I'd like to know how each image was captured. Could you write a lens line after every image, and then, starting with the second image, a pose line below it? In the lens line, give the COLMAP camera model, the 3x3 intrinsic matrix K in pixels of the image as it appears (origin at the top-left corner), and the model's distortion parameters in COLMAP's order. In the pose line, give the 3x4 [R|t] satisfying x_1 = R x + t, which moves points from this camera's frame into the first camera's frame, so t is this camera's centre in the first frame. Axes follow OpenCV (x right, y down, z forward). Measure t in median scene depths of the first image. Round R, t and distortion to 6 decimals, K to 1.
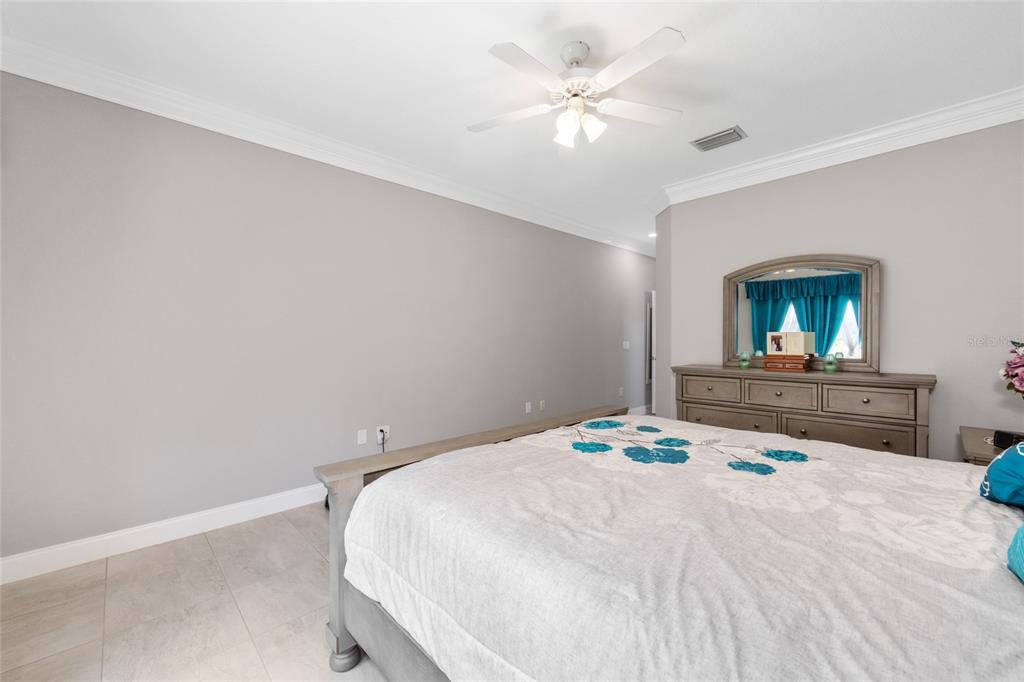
lens RADIAL K [[412.0, 0, 517.0], [0, 412.0, 339.8], [0, 0, 1]] dist [-0.003269, 0.000511]
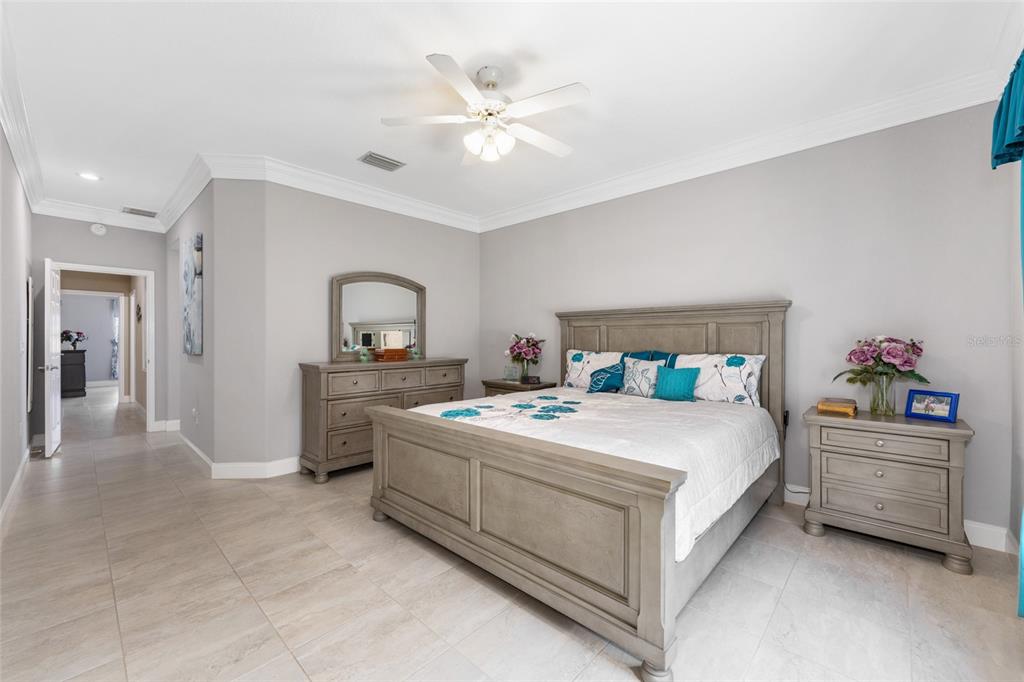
lens RADIAL K [[412.0, 0, 520.0], [0, 412.0, 337.6], [0, 0, 1]] dist [-0.003269, 0.000511]
pose [[-0.049459, 0.006530, 0.998755, -0.658369], [0.003749, 0.999973, -0.006352, 0.011610], [-0.998769, 0.003430, -0.049482, 0.661535]]
